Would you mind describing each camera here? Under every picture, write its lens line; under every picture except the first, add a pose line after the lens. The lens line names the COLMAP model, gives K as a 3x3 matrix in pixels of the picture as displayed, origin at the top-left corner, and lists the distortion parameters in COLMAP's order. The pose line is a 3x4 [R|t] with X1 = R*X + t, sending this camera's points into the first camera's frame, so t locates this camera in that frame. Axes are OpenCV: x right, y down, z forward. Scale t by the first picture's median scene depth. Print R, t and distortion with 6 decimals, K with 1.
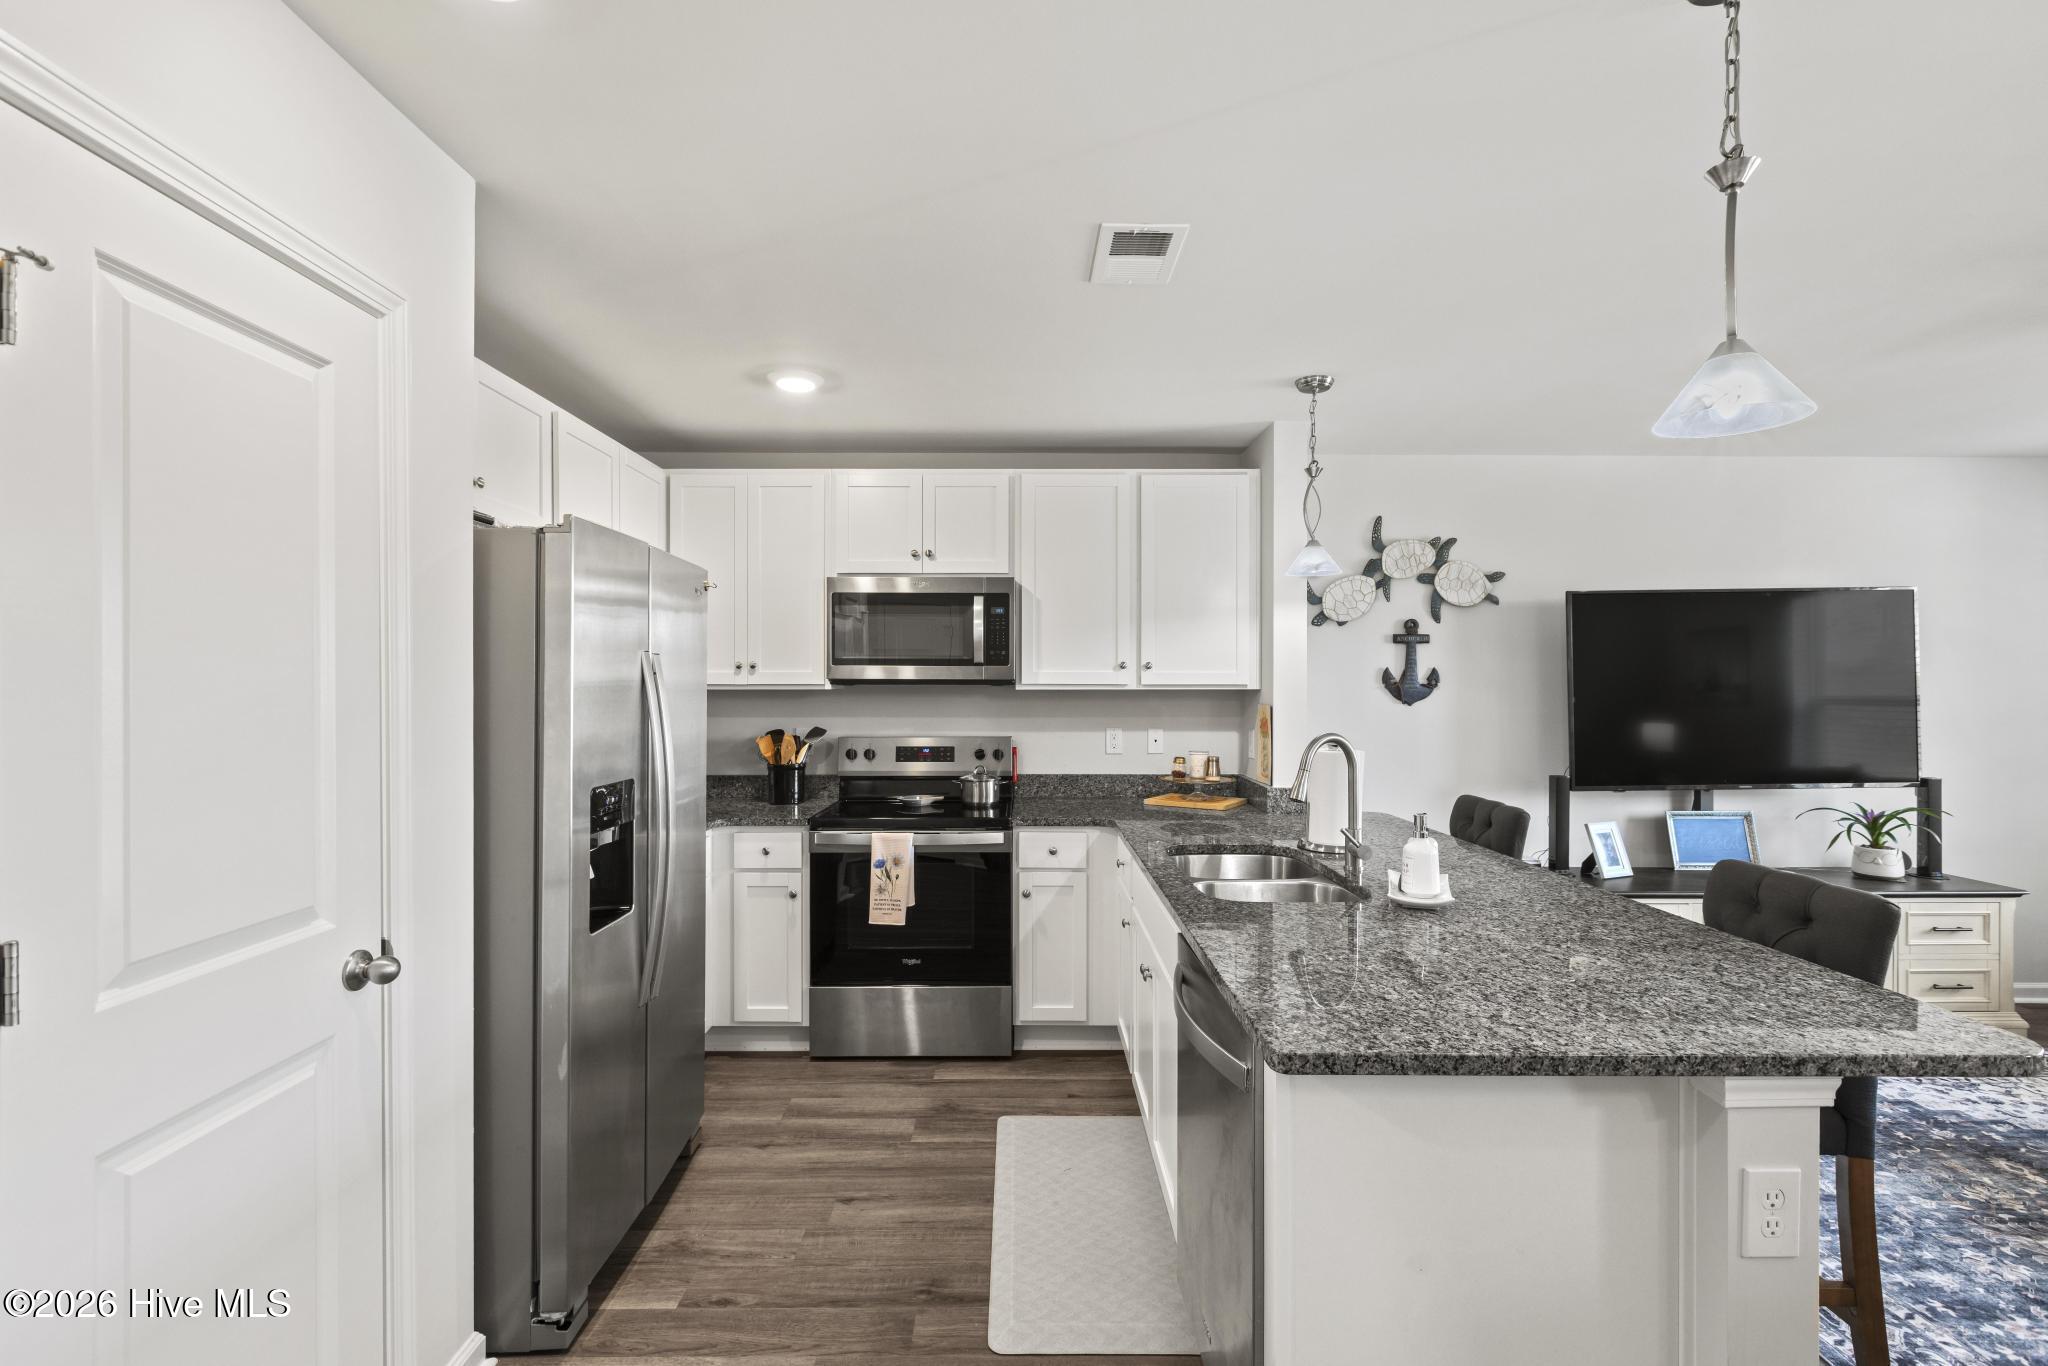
lens RADIAL K [[914.4, 0, 1024.1], [0, 914.4, 683.0], [0, 0, 1]] dist [0.003116, -0.001515]
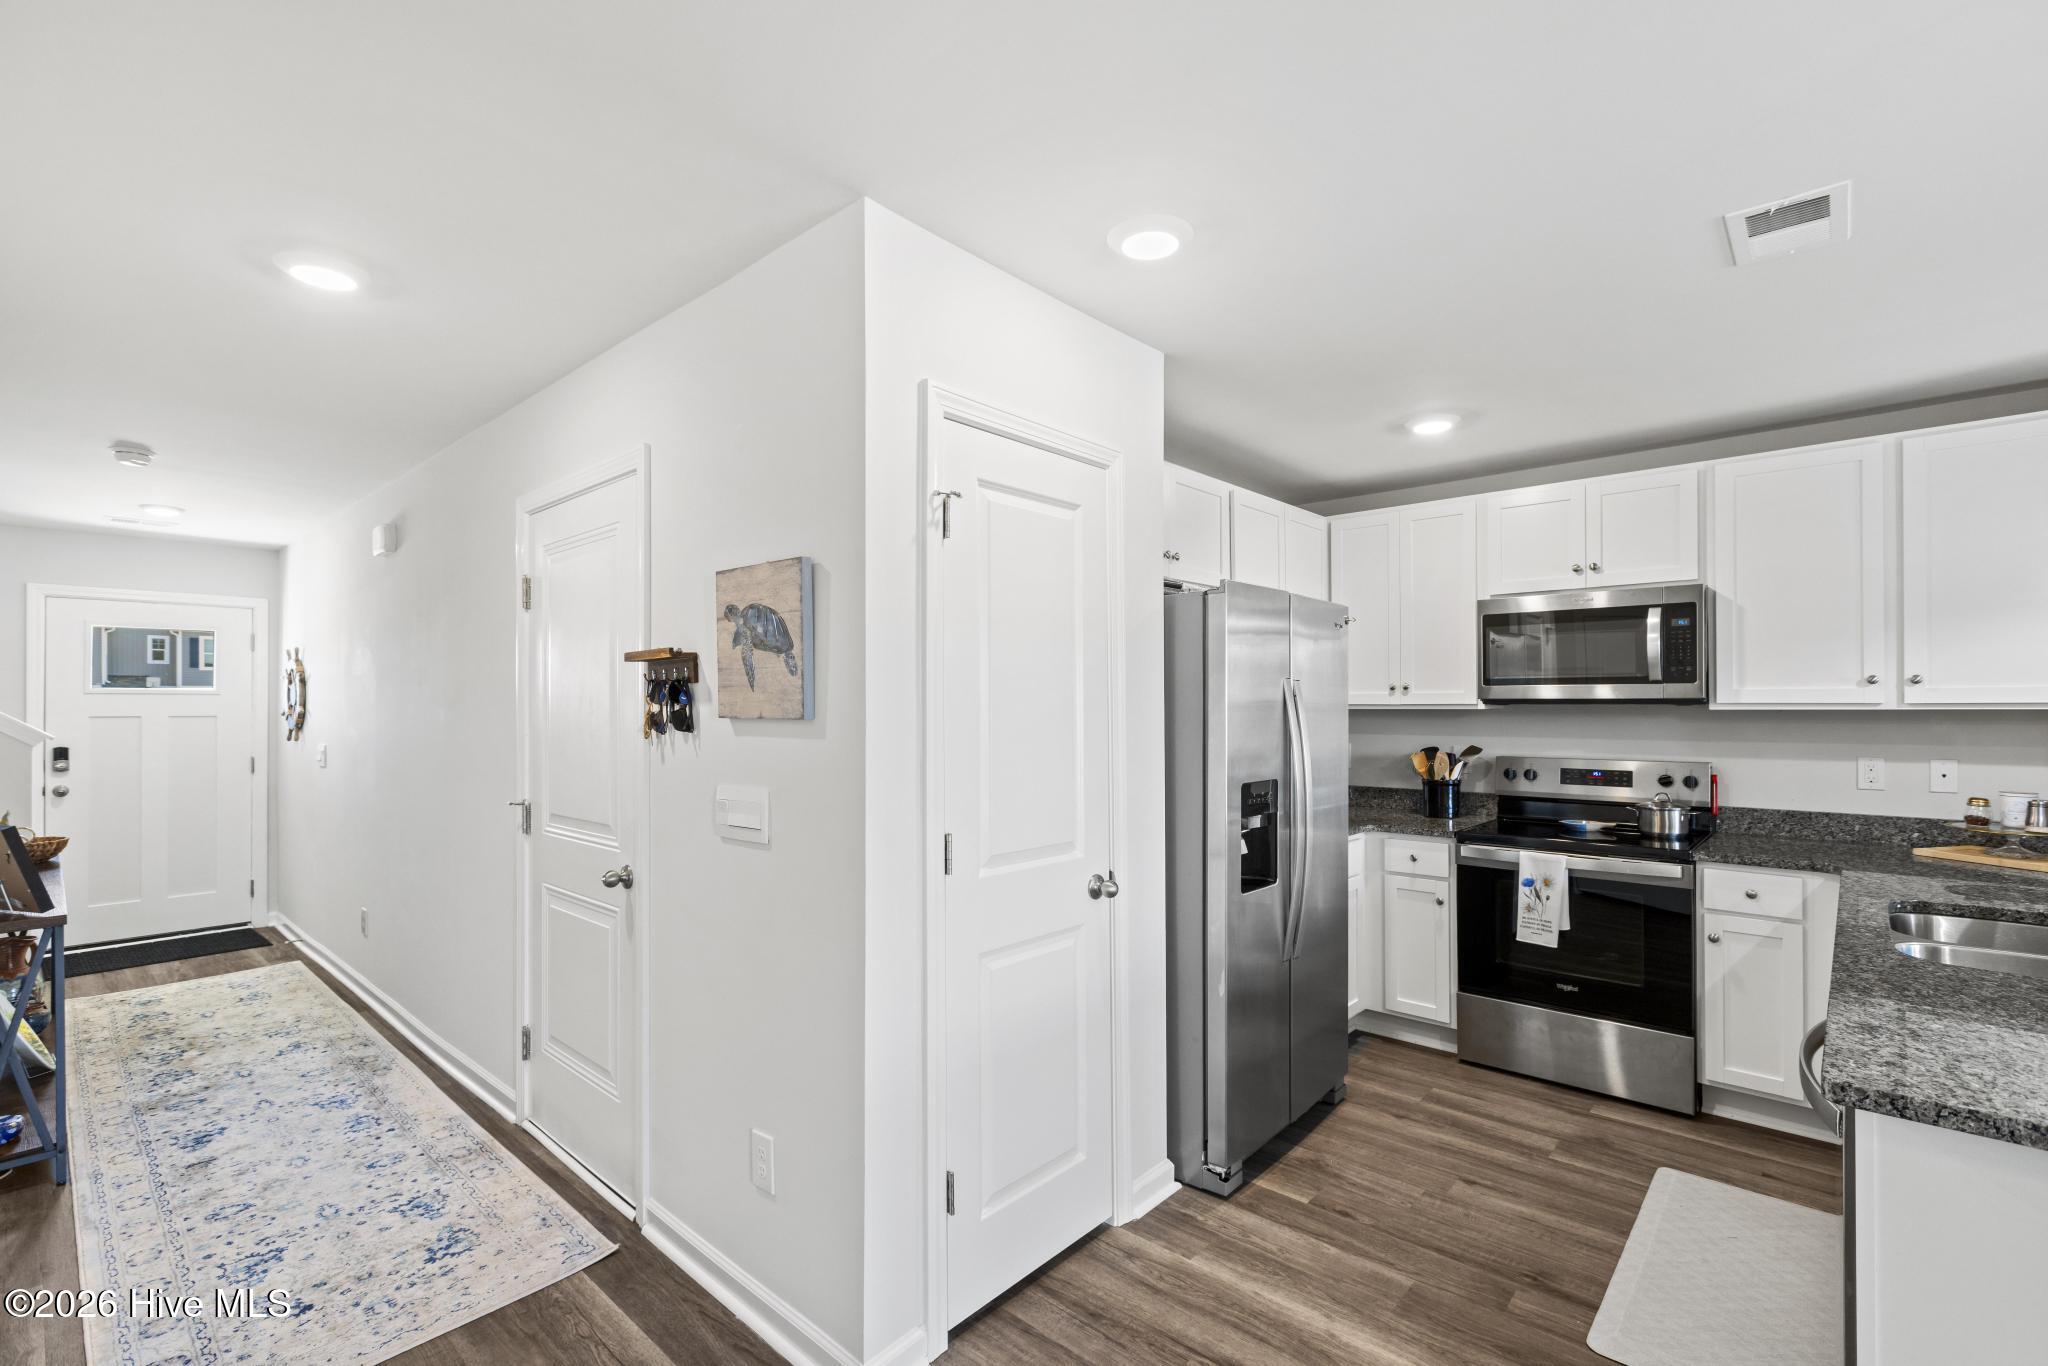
lens RADIAL K [[914.4, 0, 1029.5], [0, 914.4, 700.8], [0, 0, 1]] dist [0.003116, -0.001515]
pose [[0.739388, -0.005946, -0.673254, 0.104706], [0.004374, 0.999982, -0.004029, -0.000282], [0.673266, 0.000034, 0.739401, -0.101510]]
